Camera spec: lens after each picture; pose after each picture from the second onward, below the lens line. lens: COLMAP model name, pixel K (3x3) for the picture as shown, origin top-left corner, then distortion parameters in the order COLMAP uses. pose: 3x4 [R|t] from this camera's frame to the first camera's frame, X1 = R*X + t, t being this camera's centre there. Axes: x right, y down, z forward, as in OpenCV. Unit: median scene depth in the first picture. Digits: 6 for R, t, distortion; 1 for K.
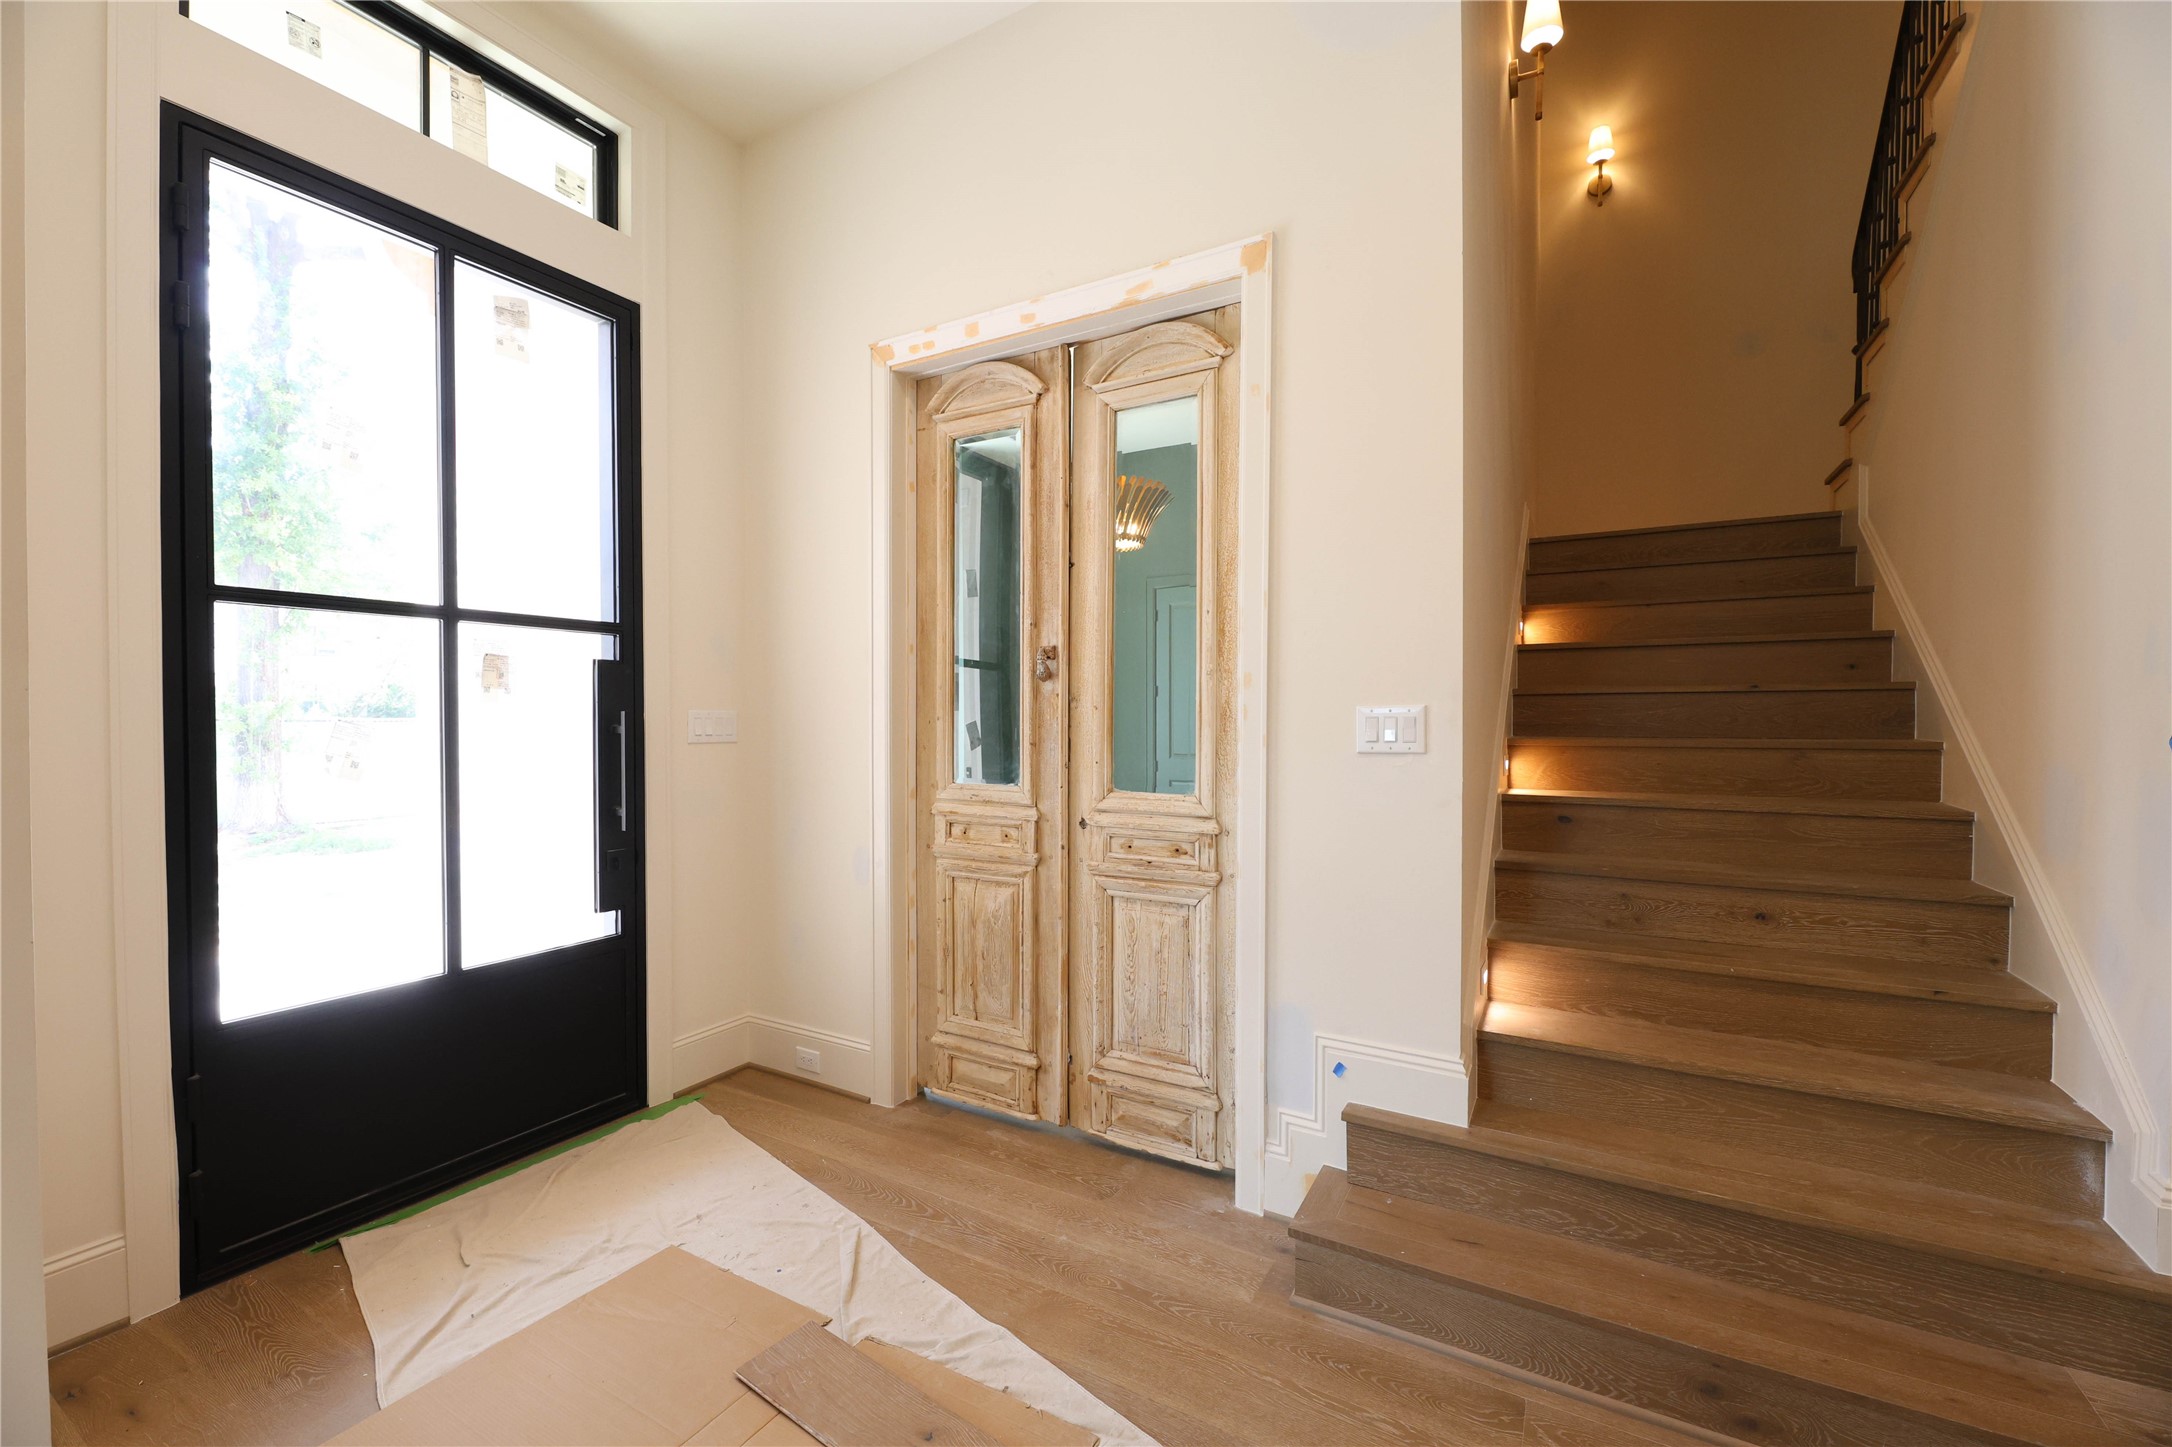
lens RADIAL K [[883.2, 0, 1088.1], [0, 883.2, 724.8], [0, 0, 1]] dist [0.000666, -0.003747]
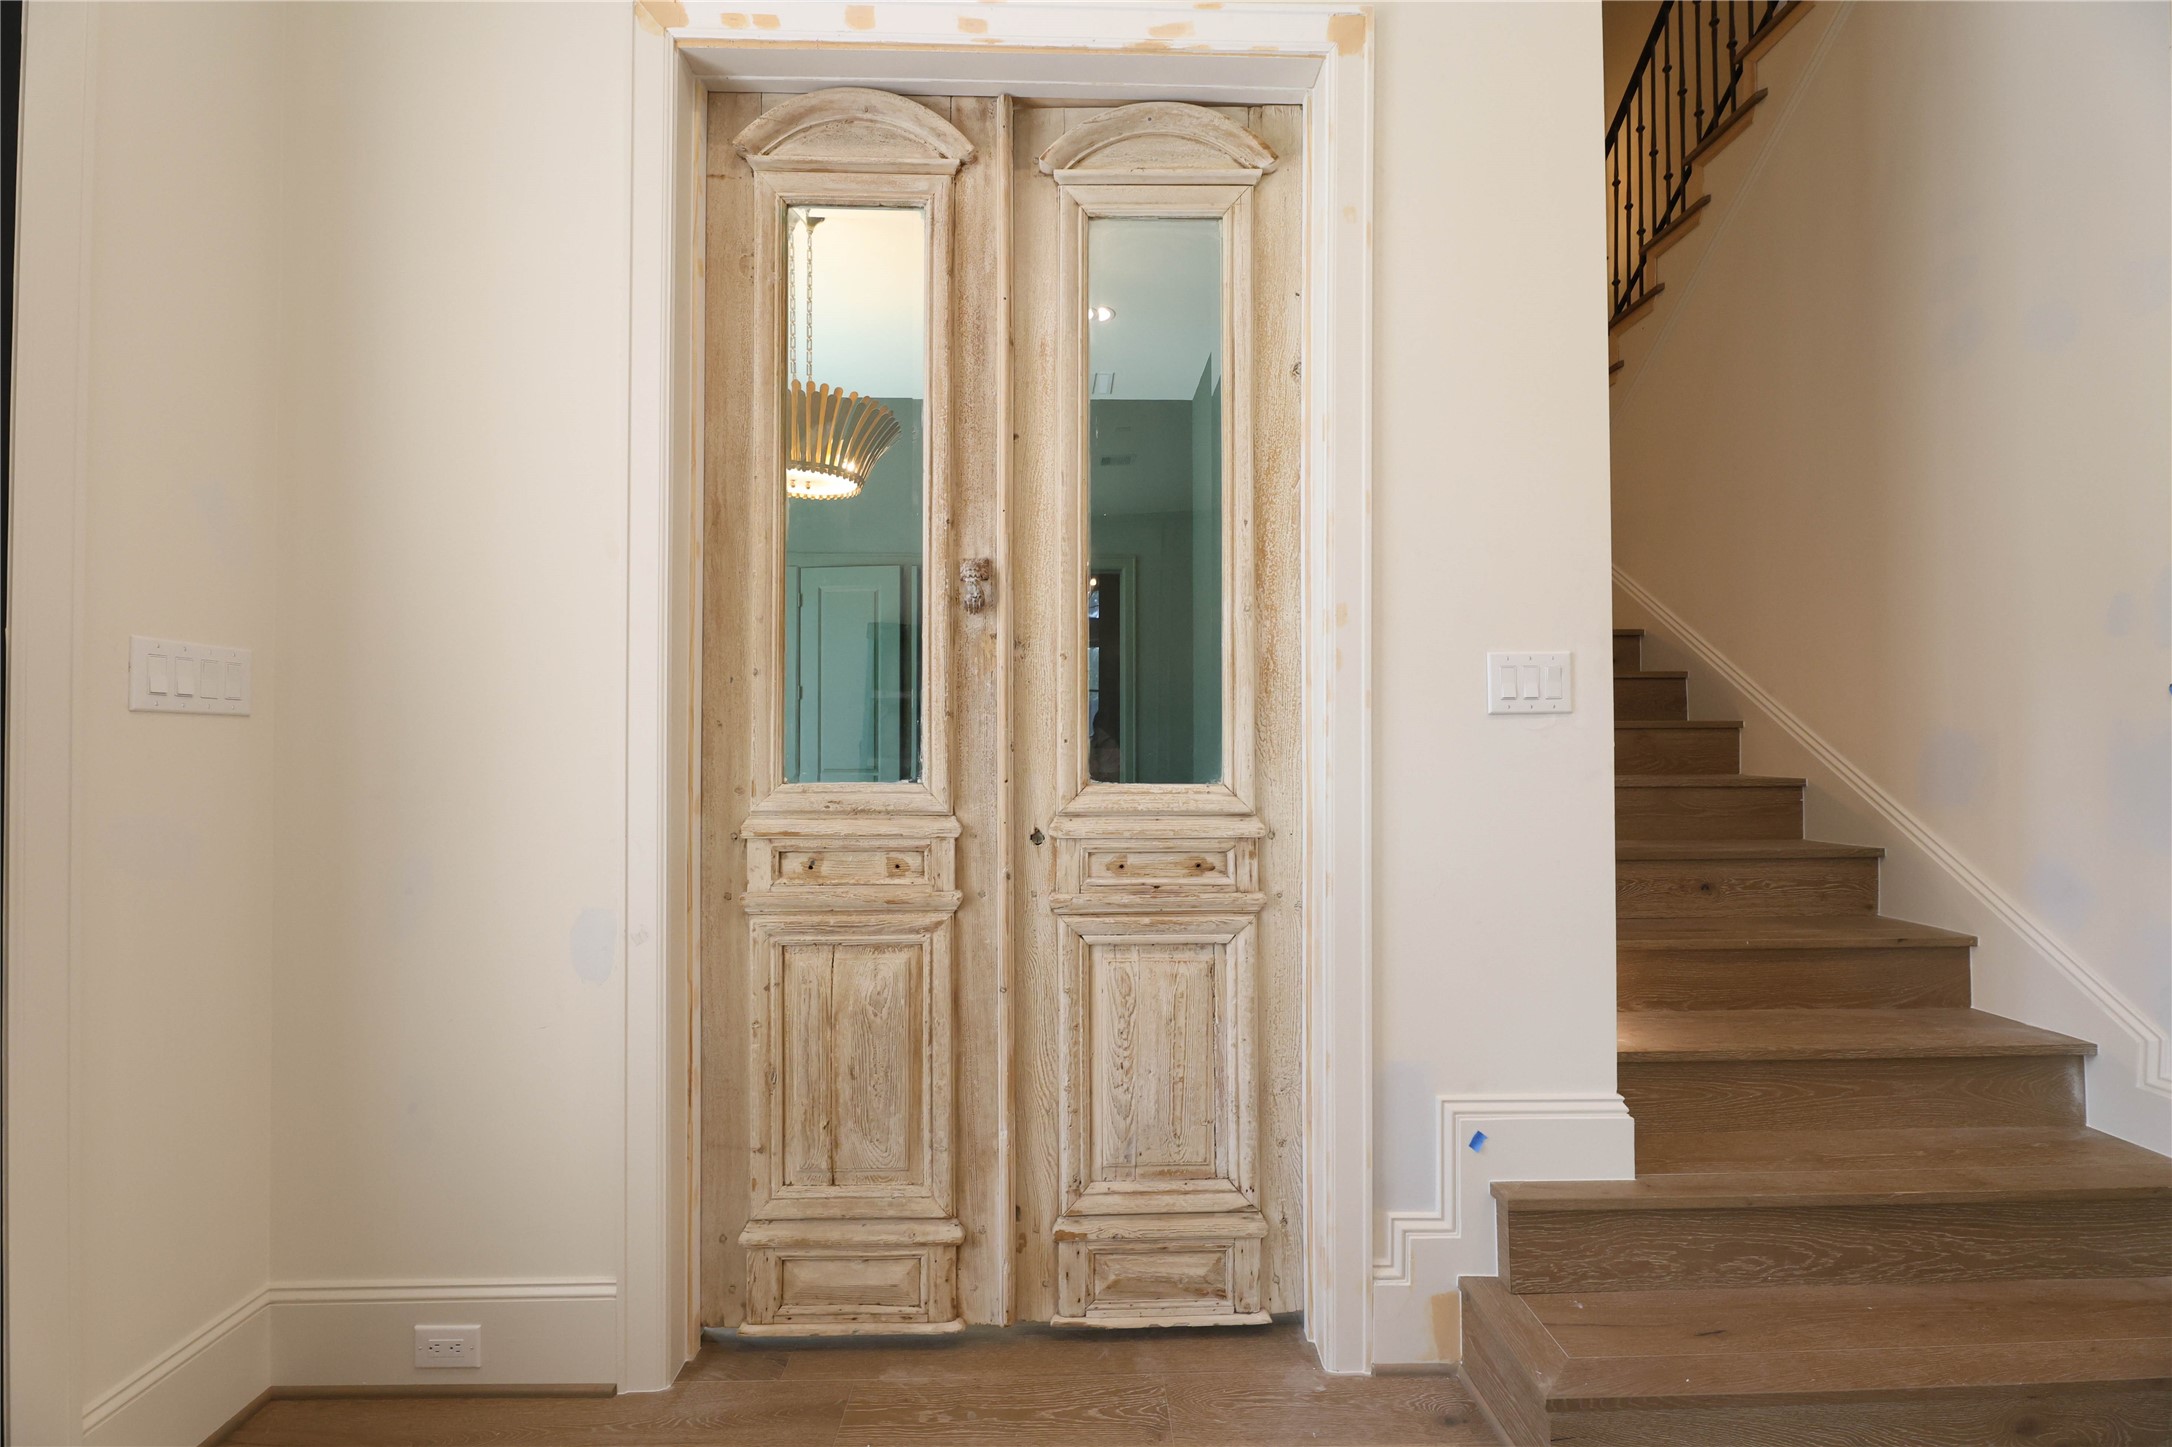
lens RADIAL K [[890.4, 0, 1086.5], [0, 890.4, 729.4], [0, 0, 1]] dist [0.000202, -0.003596]
pose [[0.851933, 0.008268, 0.523585, -0.323811], [0.006454, 0.999634, -0.026287, 0.052201], [-0.523610, 0.025774, 0.851568, 0.437978]]
